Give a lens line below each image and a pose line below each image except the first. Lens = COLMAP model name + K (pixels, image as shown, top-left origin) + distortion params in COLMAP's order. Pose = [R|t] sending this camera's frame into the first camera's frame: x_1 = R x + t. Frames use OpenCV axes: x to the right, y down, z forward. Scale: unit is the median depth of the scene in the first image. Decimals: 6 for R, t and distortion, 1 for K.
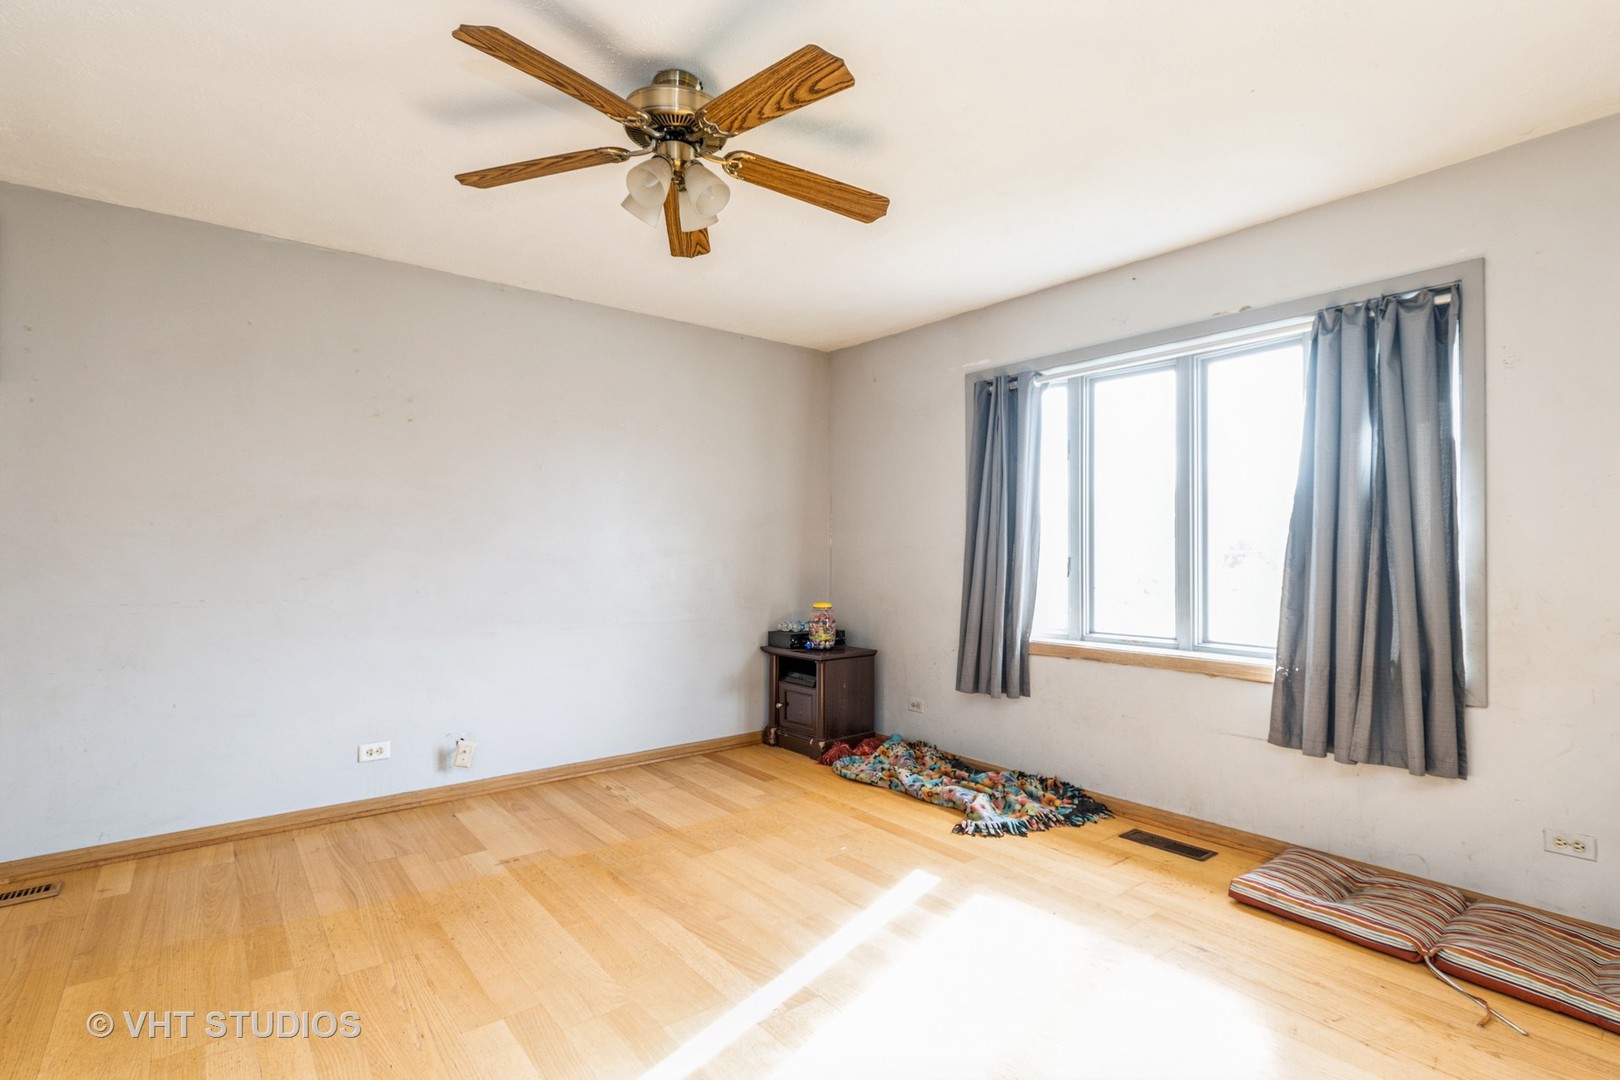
lens RADIAL K [[823.1, 0, 810.0], [0, 823.1, 540.0], [0, 0, 1]] dist [0.001934, 0.000044]
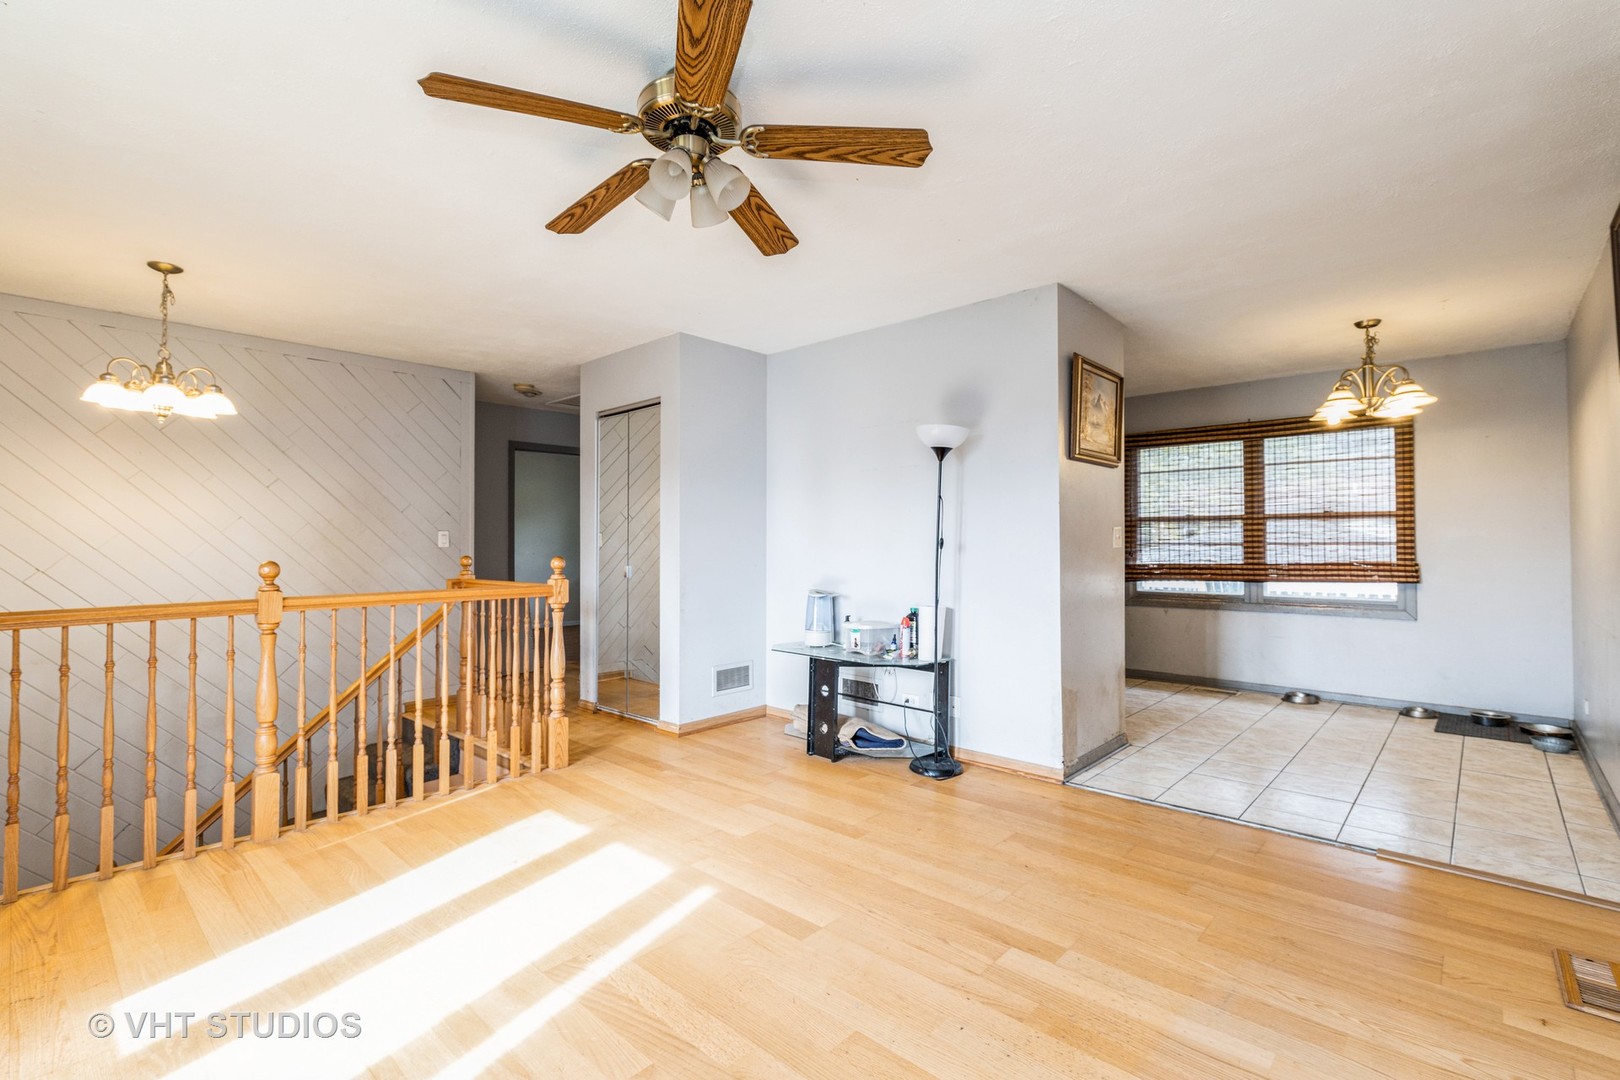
lens RADIAL K [[708.1, 0, 810.0], [0, 708.1, 540.0], [0, 0, 1]] dist [0.000355, 0.000066]
pose [[-0.986419, 0.000640, -0.164249, -0.096679], [0.003186, 0.999879, -0.015239, 0.011958], [0.164220, -0.015555, -0.986301, 1.095611]]
